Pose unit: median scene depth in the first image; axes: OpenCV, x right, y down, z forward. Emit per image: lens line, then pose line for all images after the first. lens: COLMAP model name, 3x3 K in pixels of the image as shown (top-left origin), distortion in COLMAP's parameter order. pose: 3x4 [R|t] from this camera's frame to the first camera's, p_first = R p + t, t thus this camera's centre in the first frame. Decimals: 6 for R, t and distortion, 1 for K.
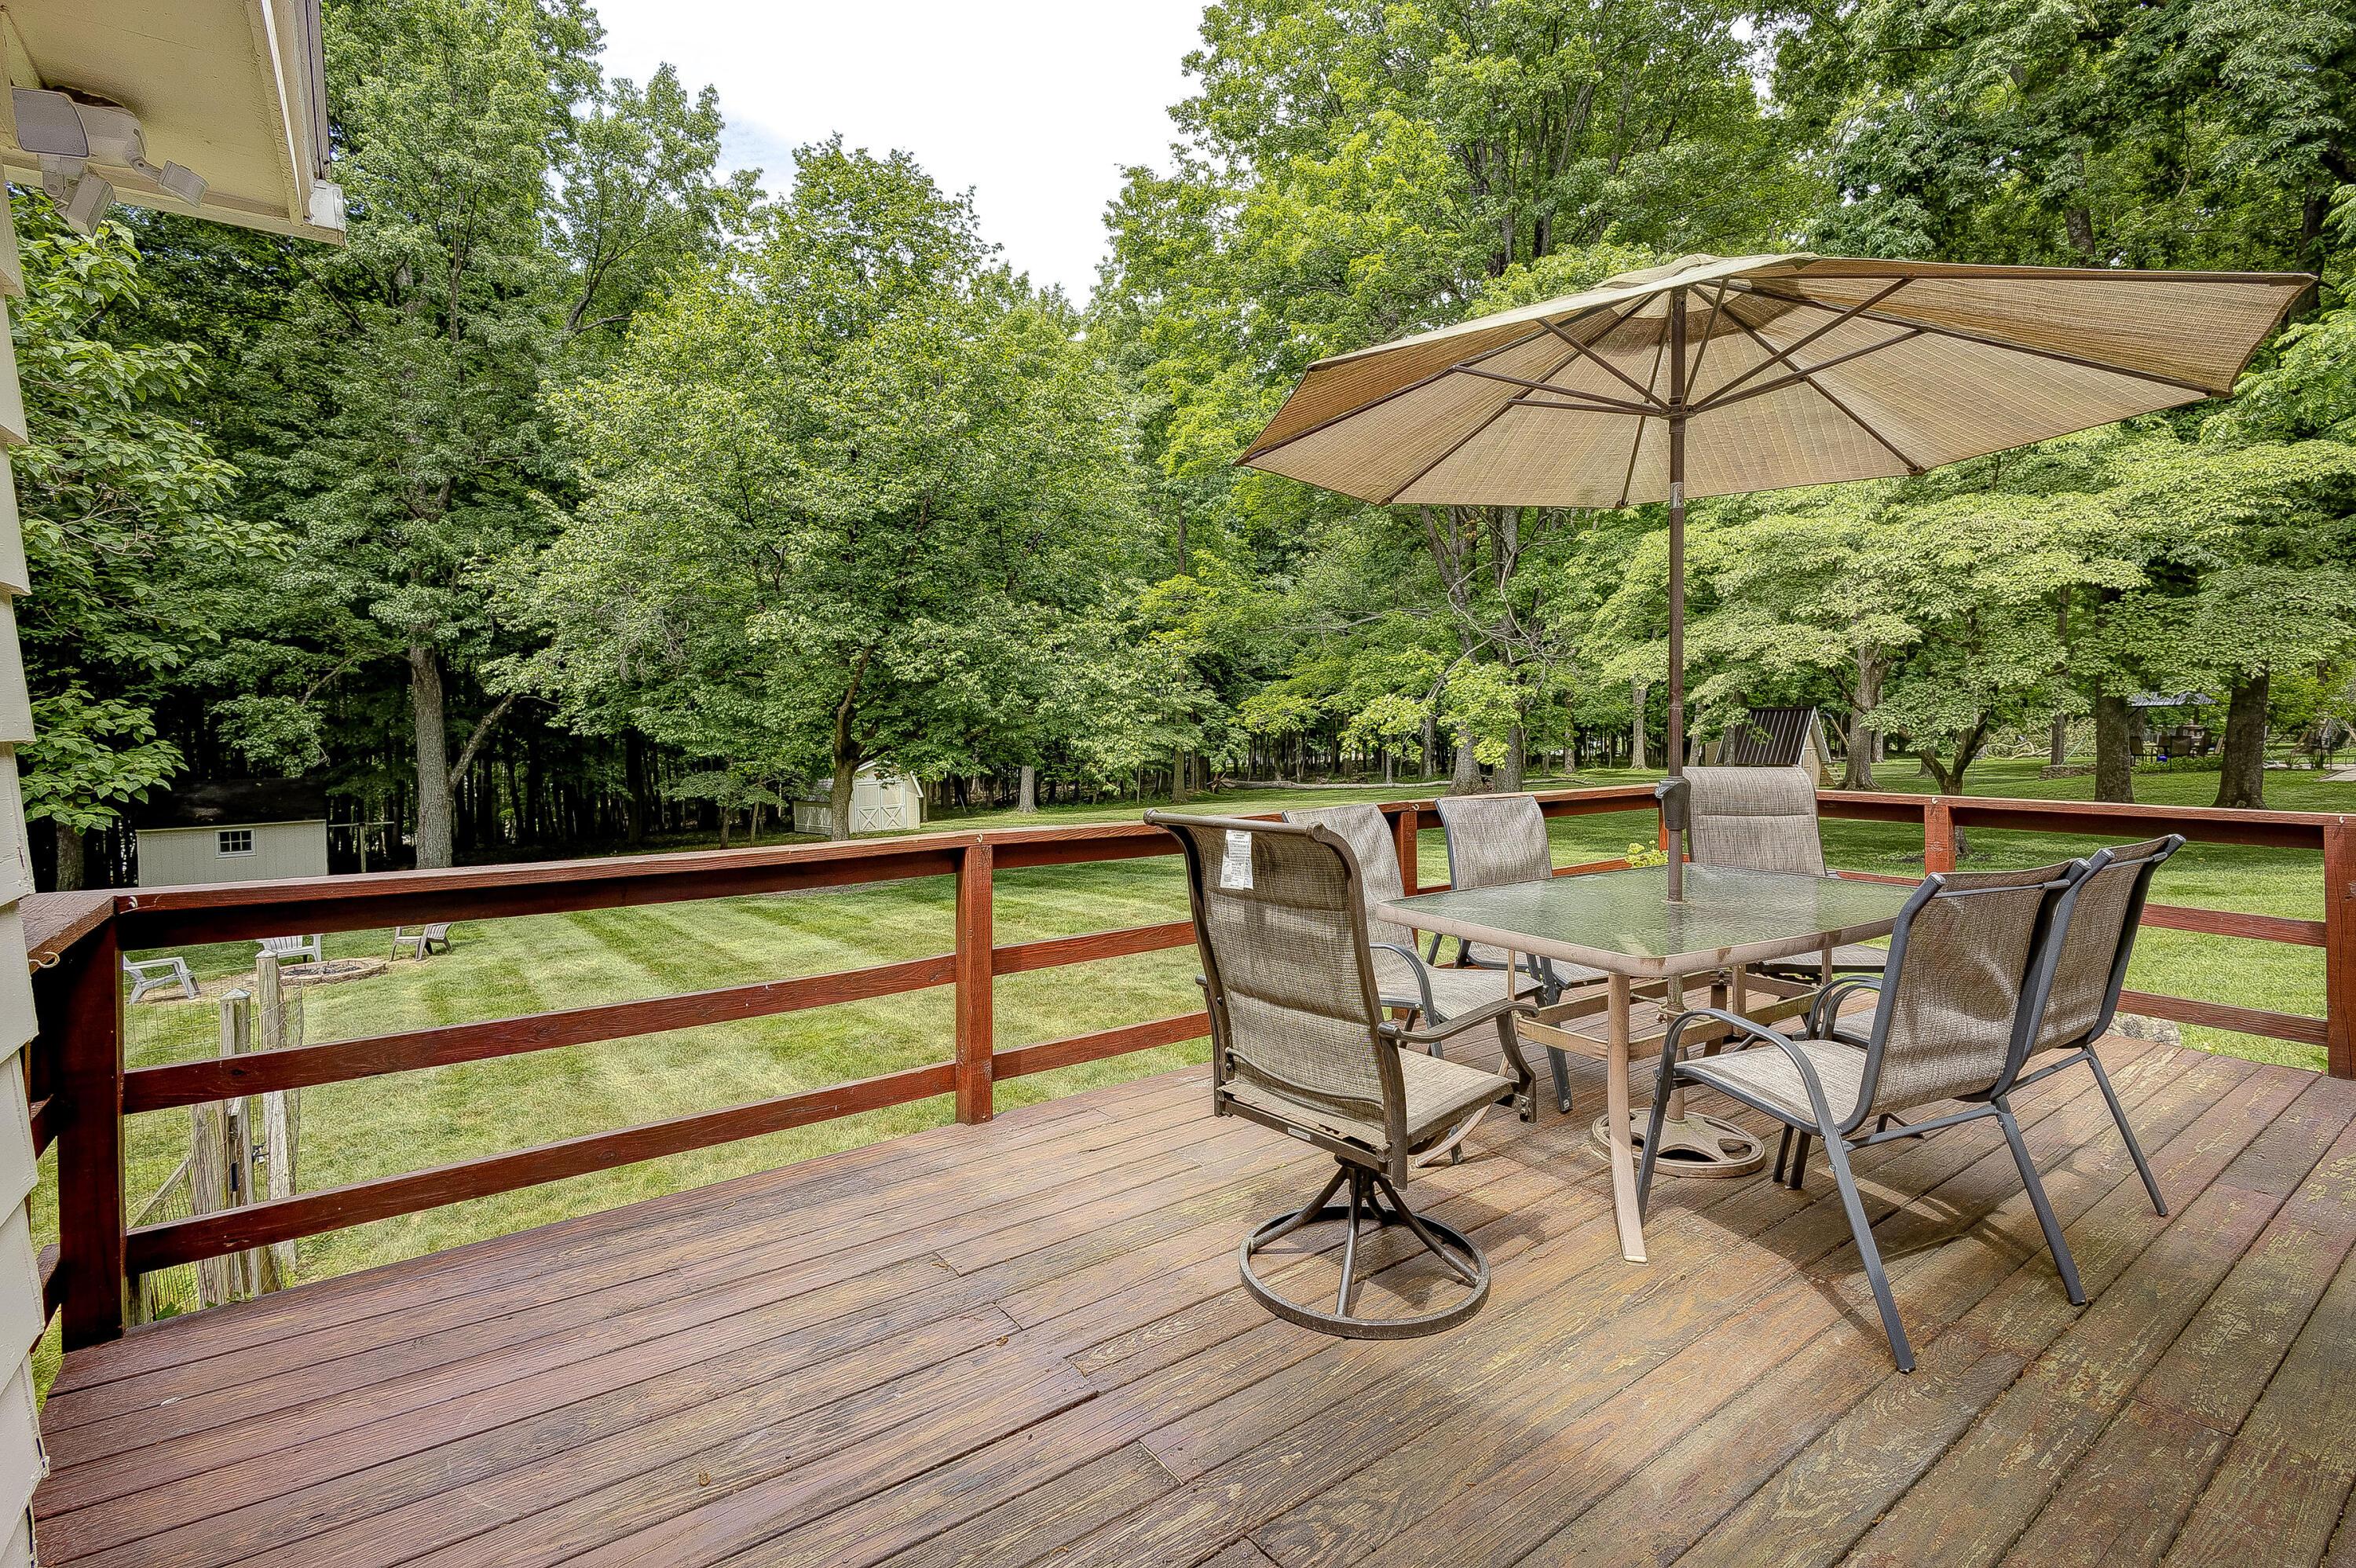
lens RADIAL K [[1096.8, 0, 1181.8], [0, 1096.8, 753.8], [0, 0, 1]] dist [0.006662, -0.000116]
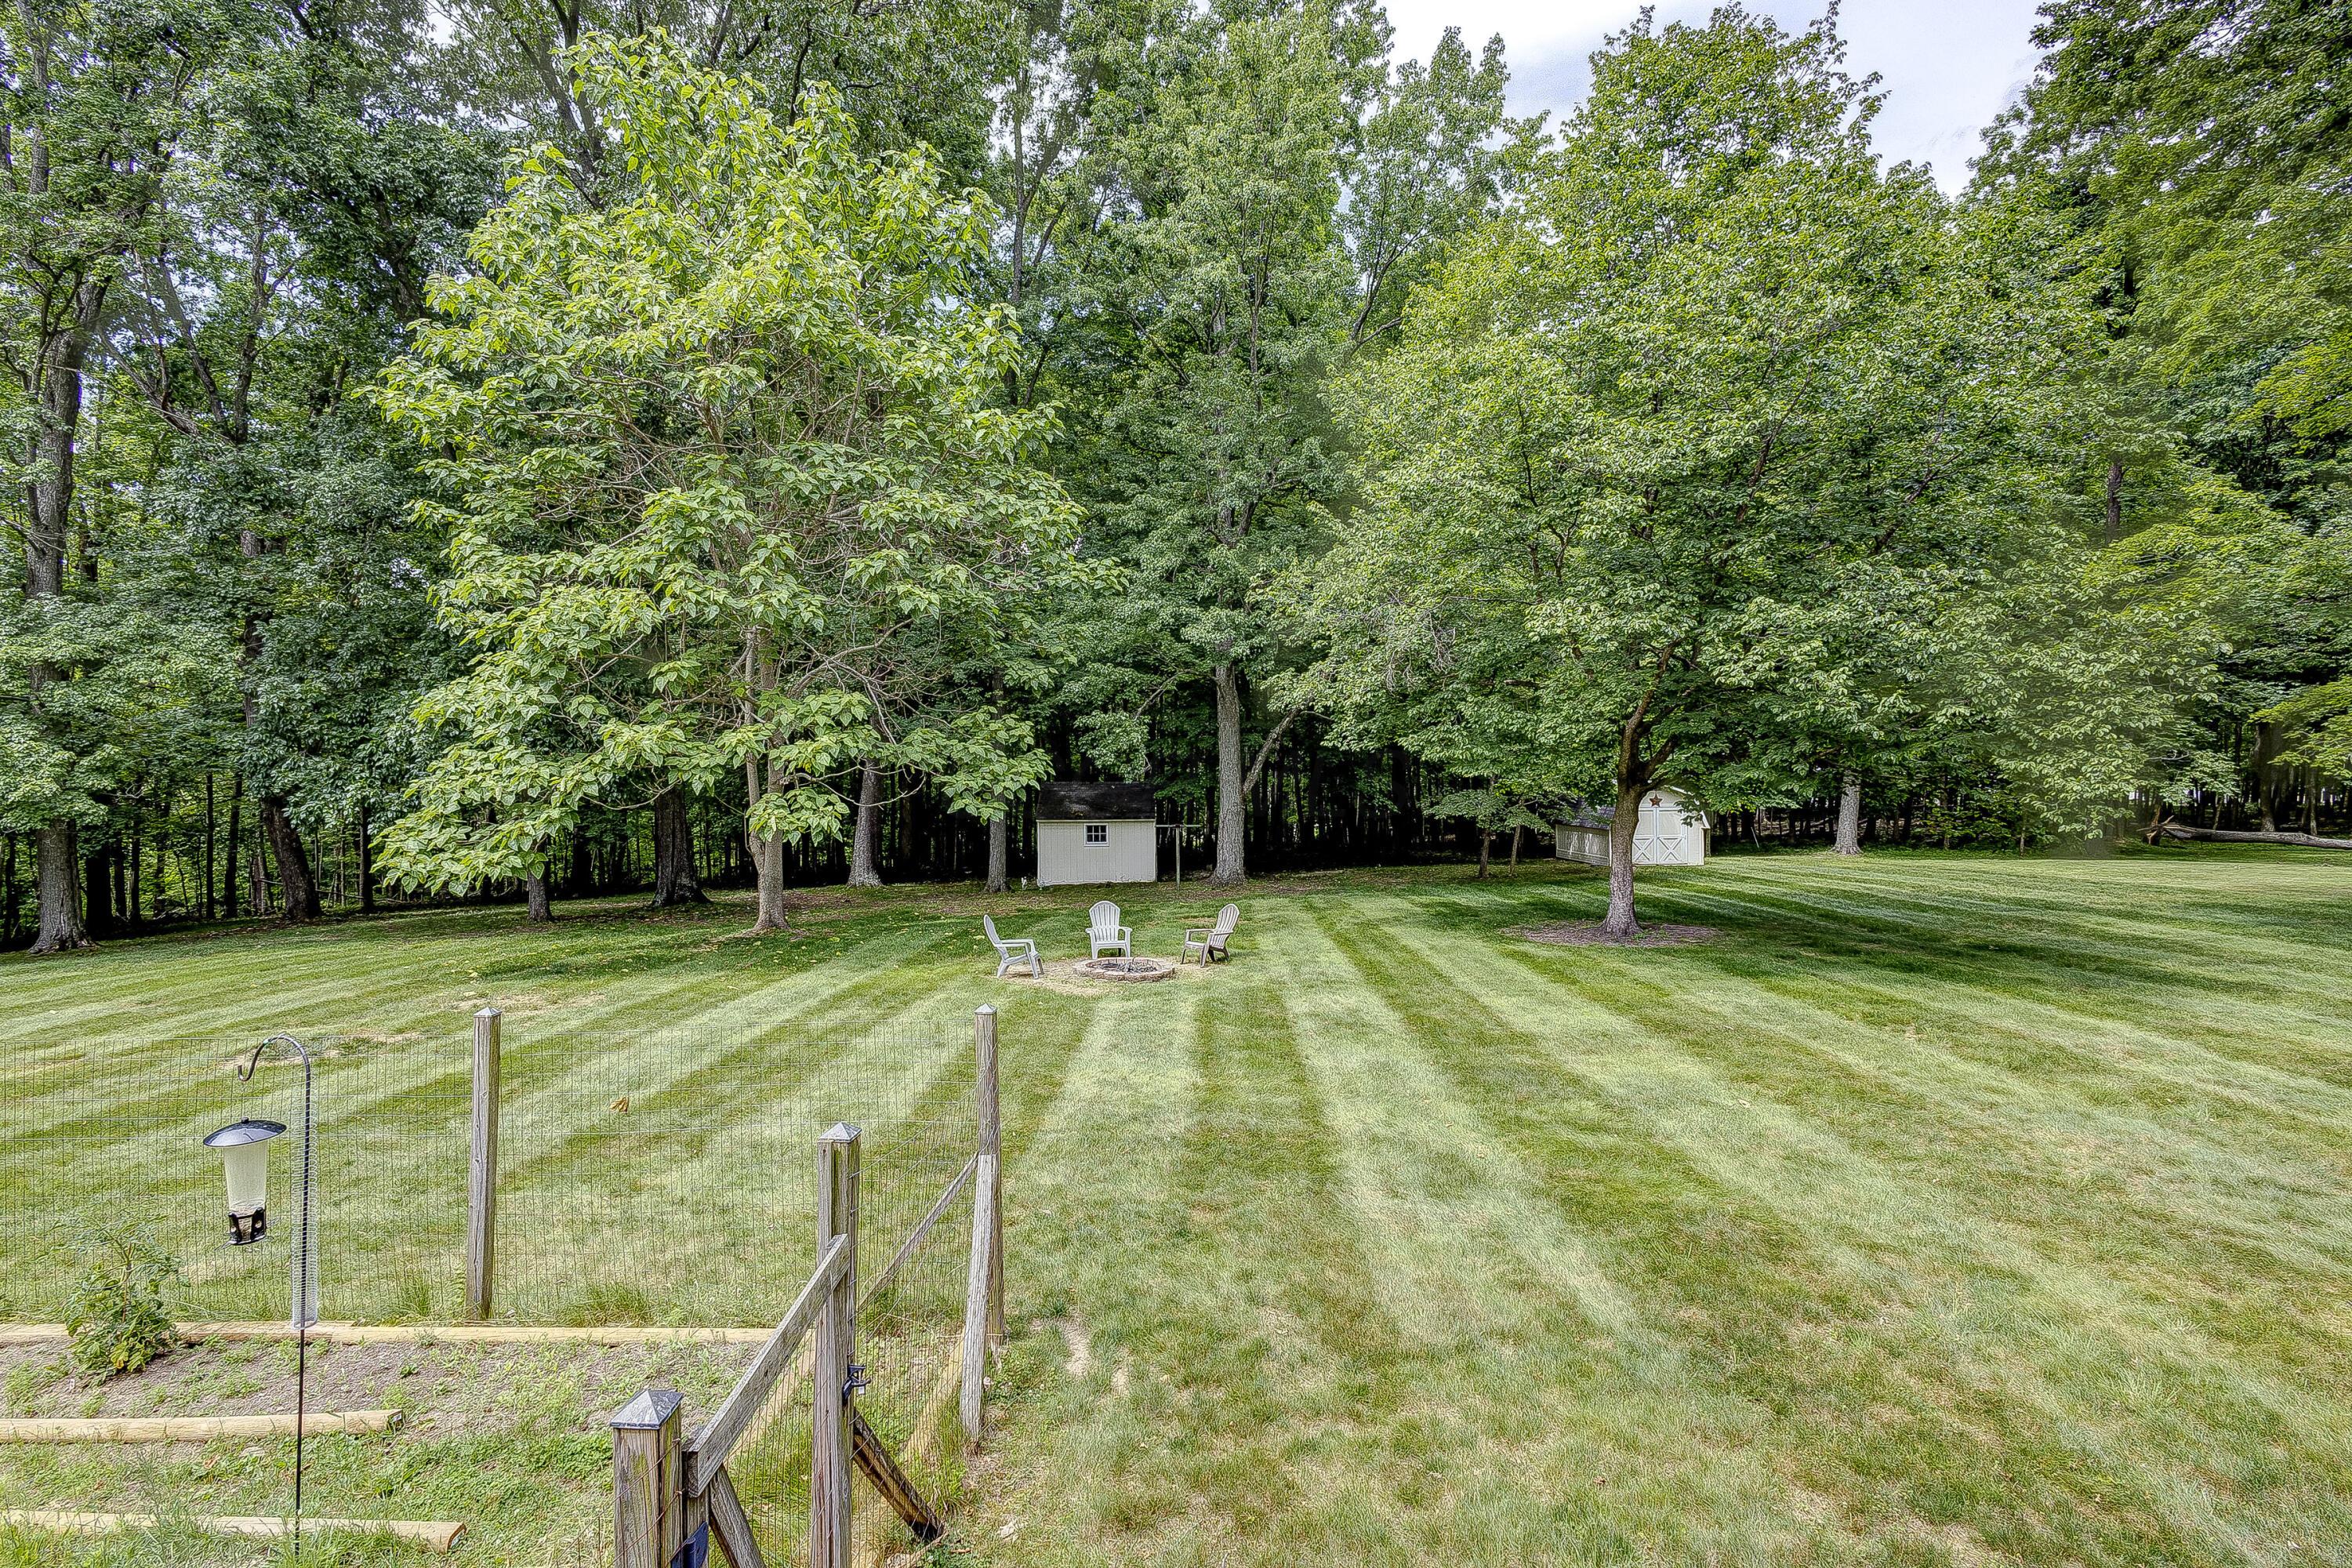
lens RADIAL K [[1095.0, 0, 1179.8], [0, 1095.0, 753.8], [0, 0, 1]] dist [0.006662, -0.000116]
pose [[0.789070, 0.017625, -0.614050, -0.070214], [-0.027079, 0.999615, -0.006106, -0.003475], [0.613706, 0.021446, 0.789244, 0.143814]]
